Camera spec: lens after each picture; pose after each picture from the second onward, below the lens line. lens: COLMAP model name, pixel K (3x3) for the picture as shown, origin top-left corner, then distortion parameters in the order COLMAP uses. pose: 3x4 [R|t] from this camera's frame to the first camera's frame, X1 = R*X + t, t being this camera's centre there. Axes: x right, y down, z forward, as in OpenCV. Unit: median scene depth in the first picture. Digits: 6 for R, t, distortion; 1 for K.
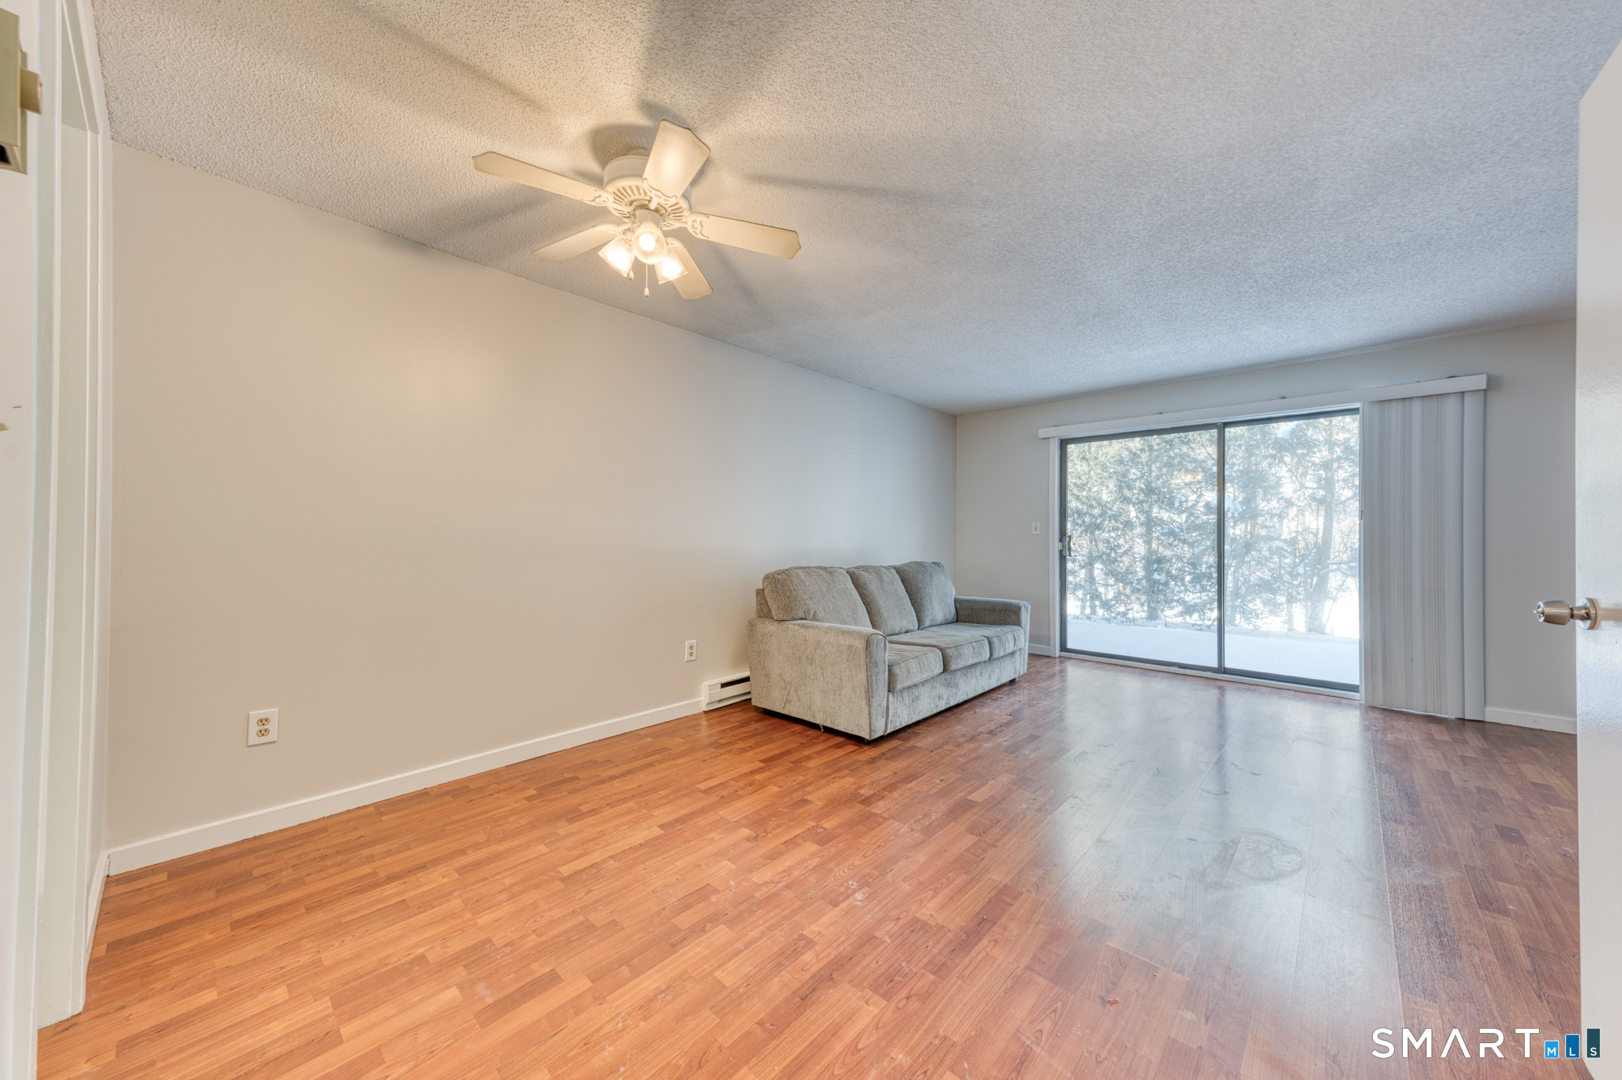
lens RADIAL K [[576.9, 0, 812.0], [0, 576.9, 534.6], [0, 0, 1]] dist [0.020128, -0.000017]
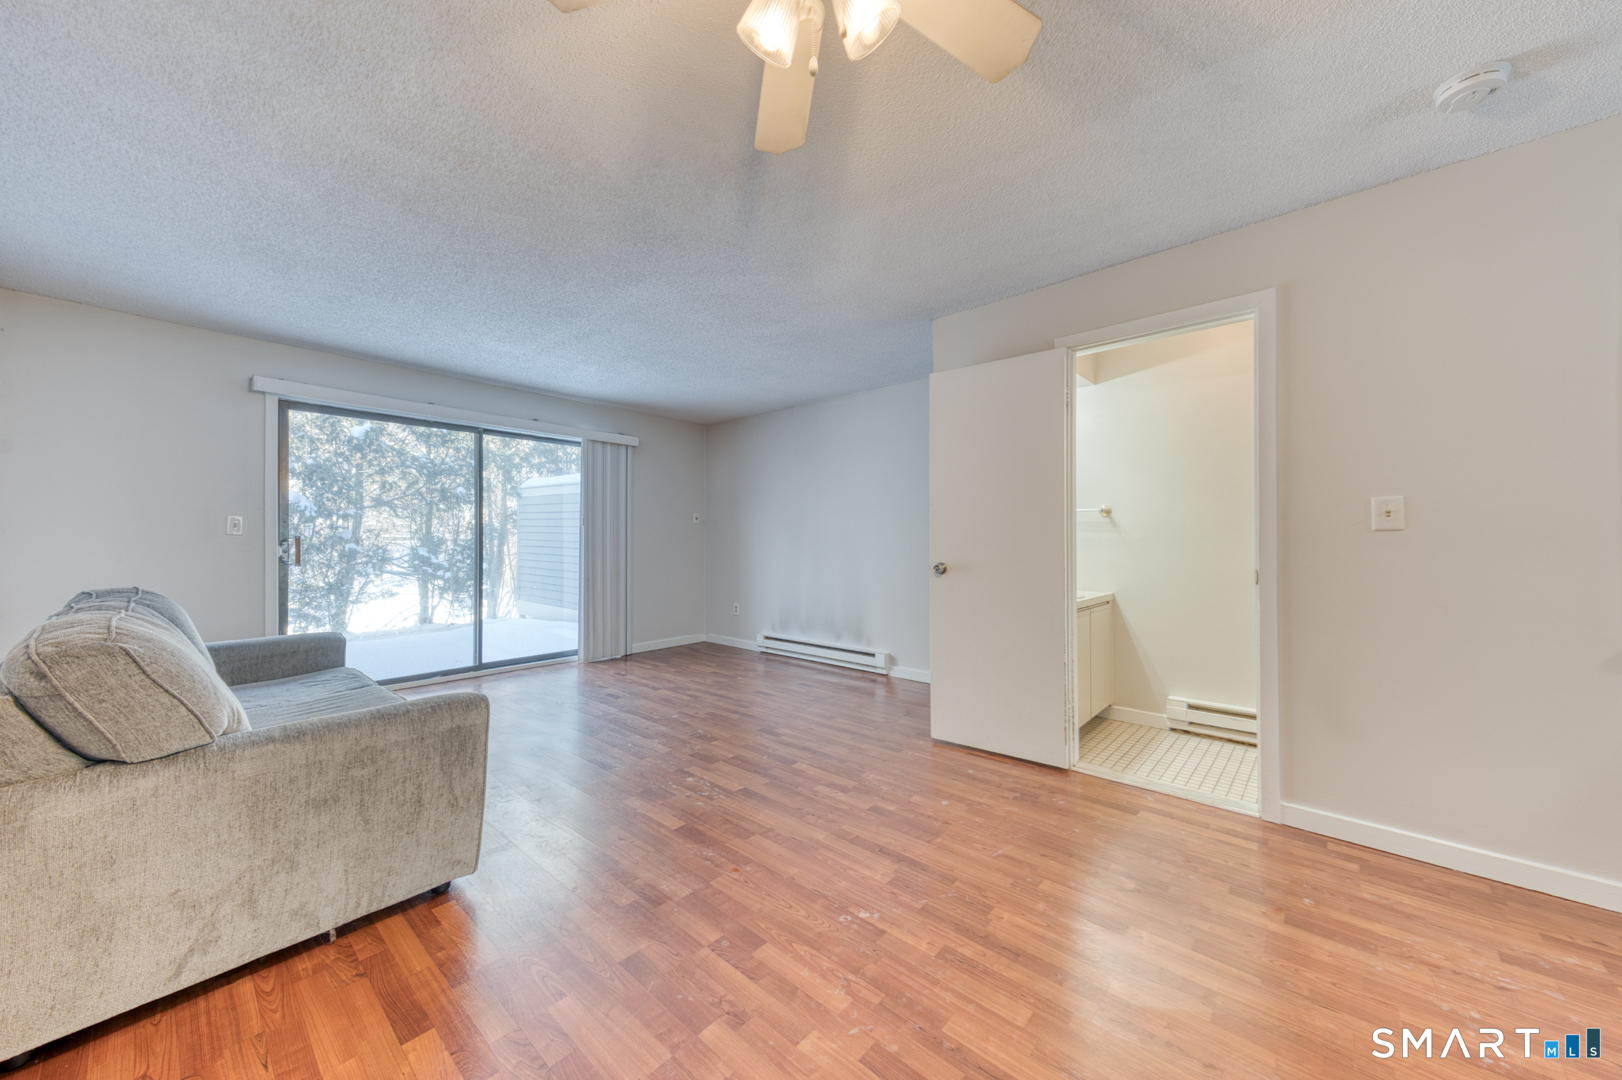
lens RADIAL K [[576.9, 0, 812.0], [0, 576.9, 534.6], [0, 0, 1]] dist [0.020128, -0.000017]
pose [[-0.015074, 0.006022, 0.999868, -0.660706], [-0.004925, 0.999969, -0.006097, 0.001375], [-0.999874, -0.005016, -0.015044, 0.828103]]
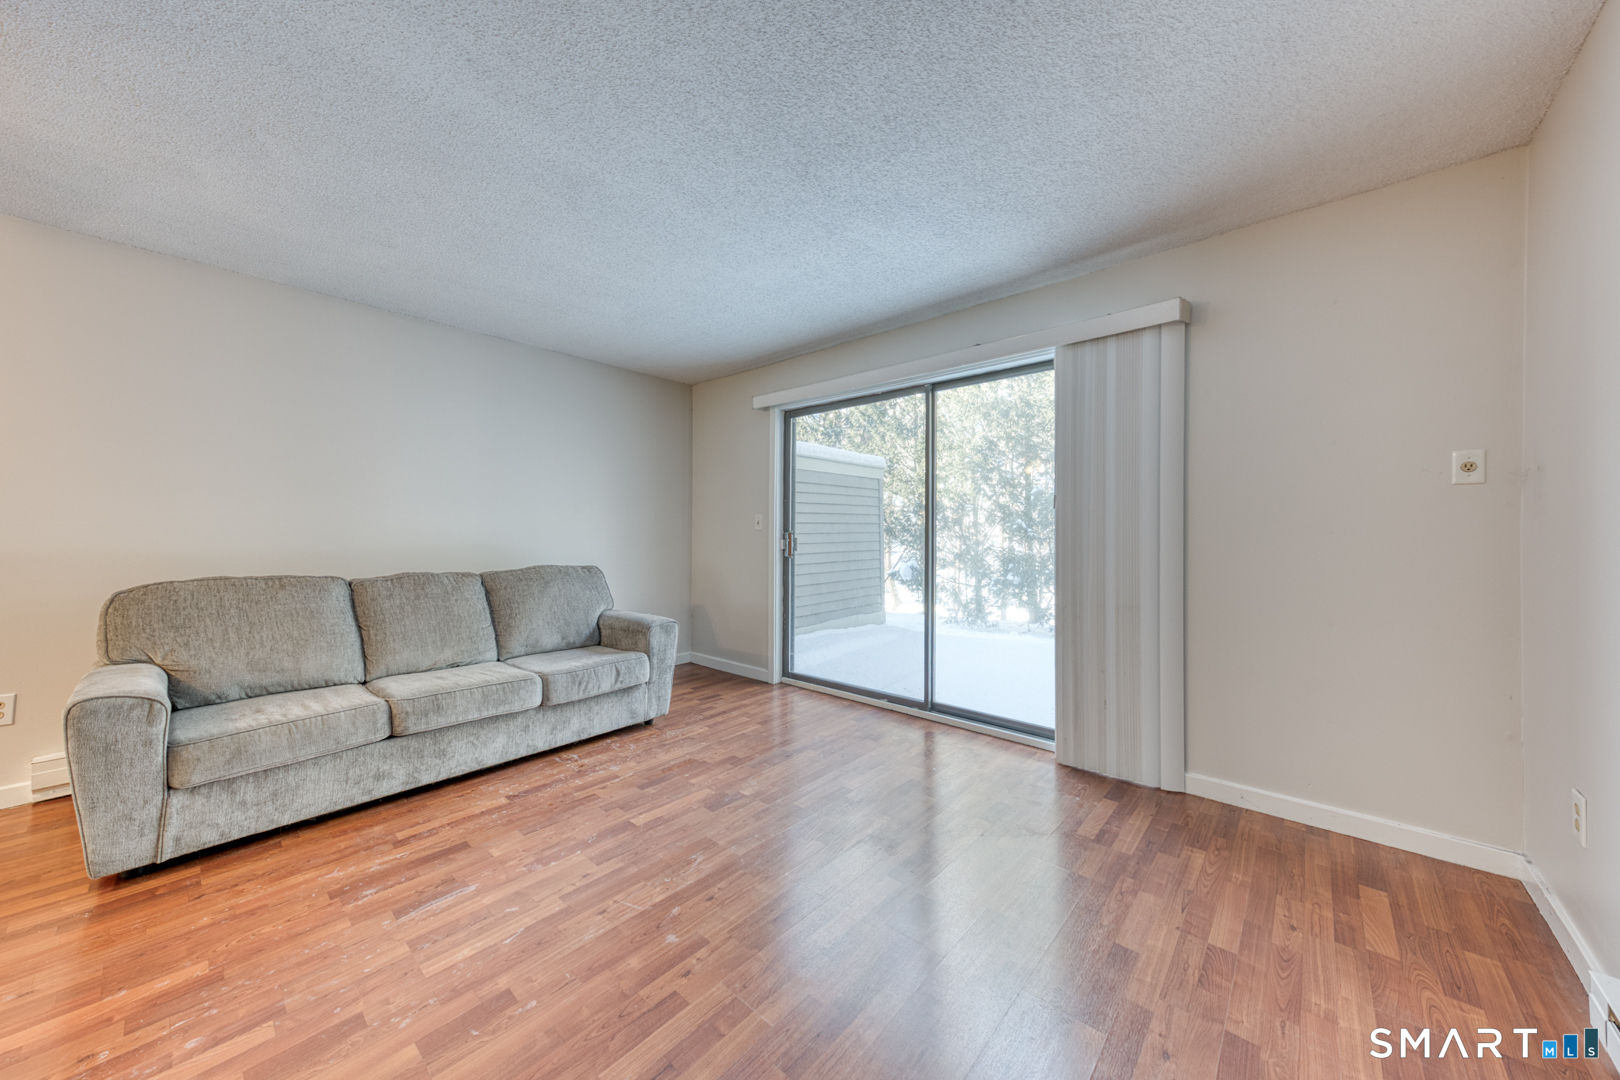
lens RADIAL K [[562.1, 0, 803.8], [0, 562.1, 533.0], [0, 0, 1]] dist [0.015878, -0.000240]
pose [[0.999883, -0.002863, 0.015056, 1.023731], [0.002830, 0.999993, 0.002249, 0.005134], [-0.015063, -0.002206, 0.999884, 0.510173]]
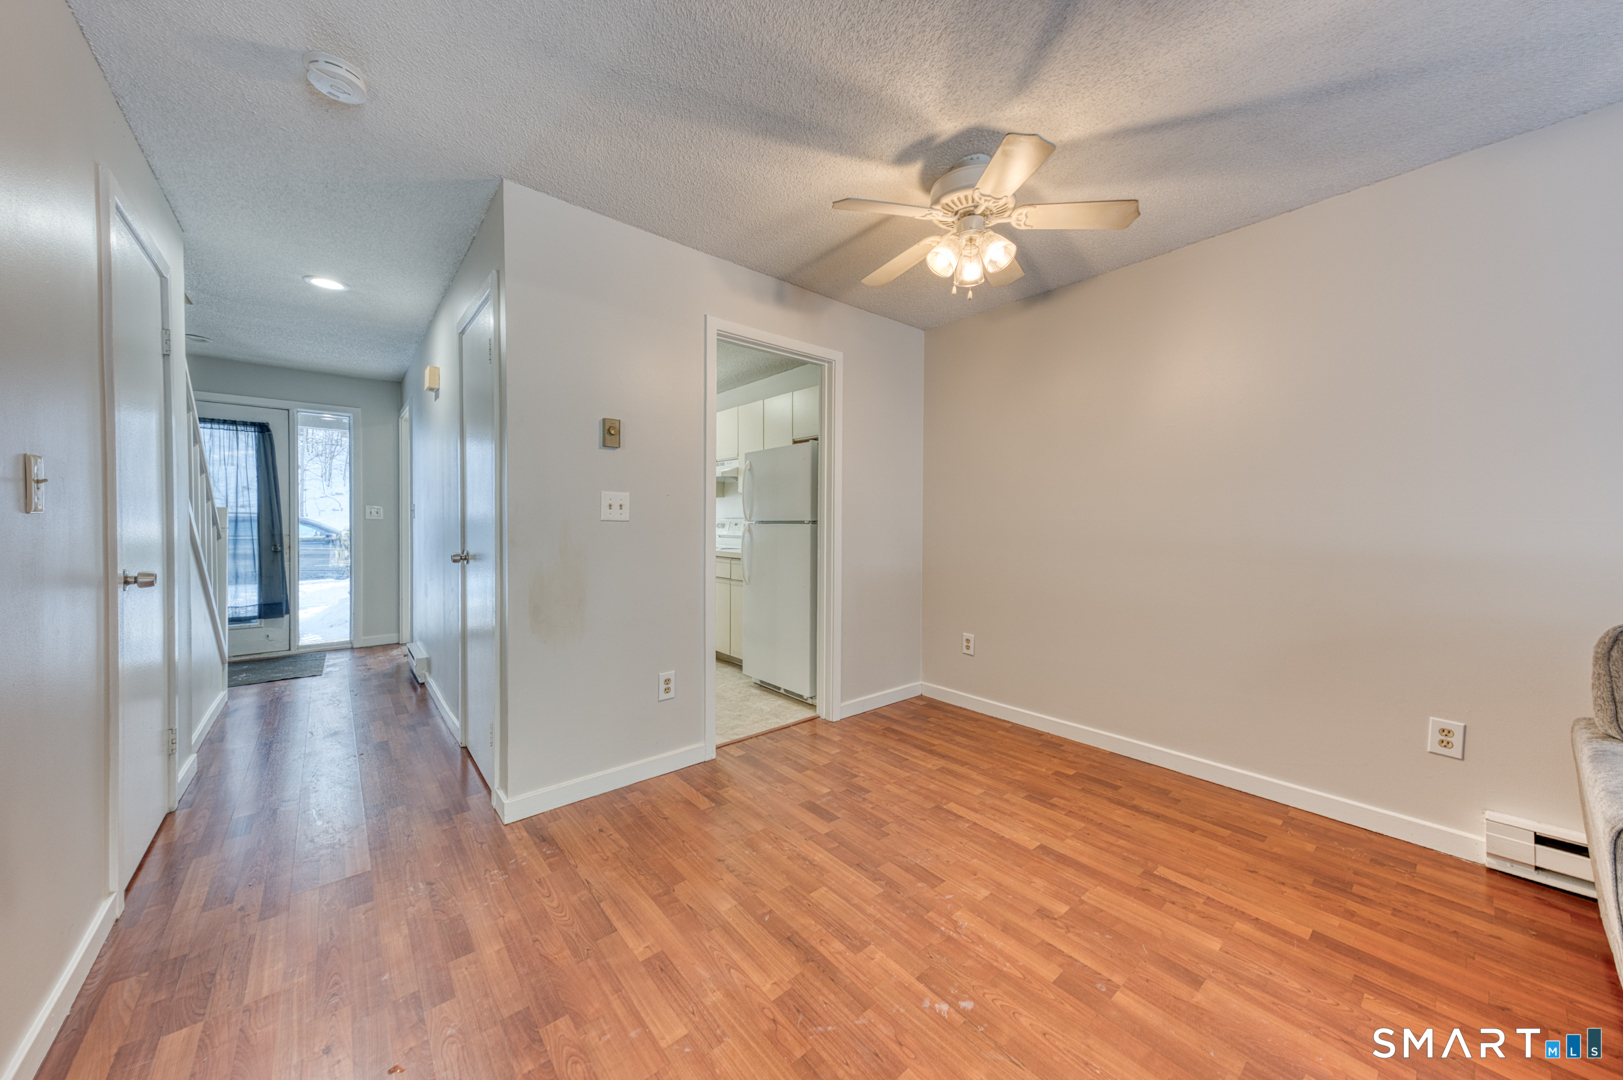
lens RADIAL K [[563.2, 0, 805.3], [0, 563.2, 533.0], [0, 0, 1]] dist [0.015878, -0.000240]
pose [[-0.130947, 0.016495, -0.991252, 0.626523], [-0.000056, 0.999861, 0.016645, -0.009876], [0.991389, 0.002235, -0.130928, 0.689399]]
